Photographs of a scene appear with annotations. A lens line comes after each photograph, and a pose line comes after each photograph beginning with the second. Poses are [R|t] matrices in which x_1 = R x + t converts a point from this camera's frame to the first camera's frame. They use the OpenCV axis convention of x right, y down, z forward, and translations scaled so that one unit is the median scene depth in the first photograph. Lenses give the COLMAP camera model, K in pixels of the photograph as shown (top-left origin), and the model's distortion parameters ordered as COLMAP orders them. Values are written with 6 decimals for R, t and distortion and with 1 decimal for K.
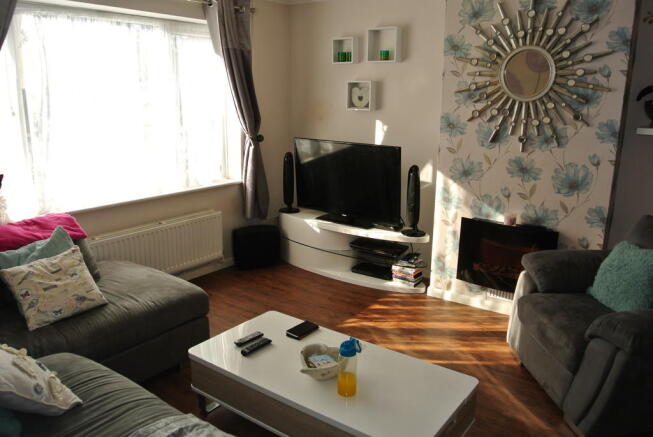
lens RADIAL K [[510.6, 0, 328.7], [0, 510.6, 215.5], [0, 0, 1]] dist [-0.075340, 0.015708]
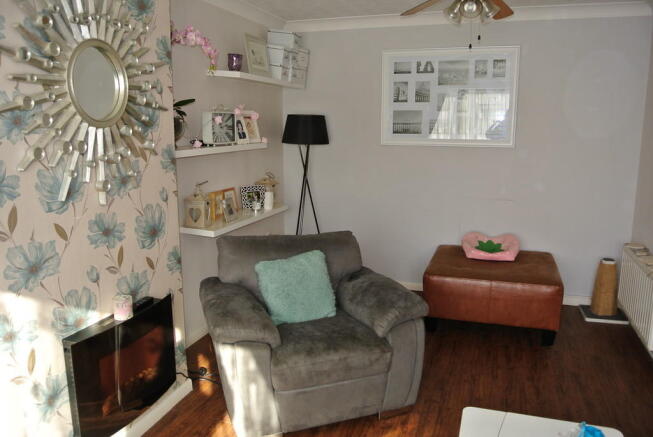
lens RADIAL K [[510.6, 0, 327.1], [0, 510.6, 218.3], [0, 0, 1]] dist [-0.075340, 0.015708]
pose [[-0.300740, -0.185755, 0.935441, -0.293705], [0.218358, 0.941382, 0.257136, -0.204141], [-0.928372, 0.281593, -0.242550, 0.857453]]
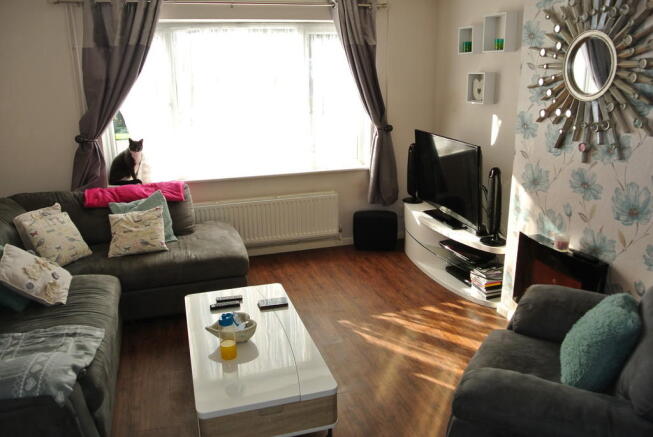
lens RADIAL K [[510.6, 0, 329.1], [0, 510.6, 220.0], [0, 0, 1]] dist [-0.075340, 0.015708]
pose [[0.806210, 0.144181, -0.573792, 0.505449], [-0.114001, 0.989534, 0.088469, -0.057162], [0.580543, -0.005912, 0.814208, 0.101239]]
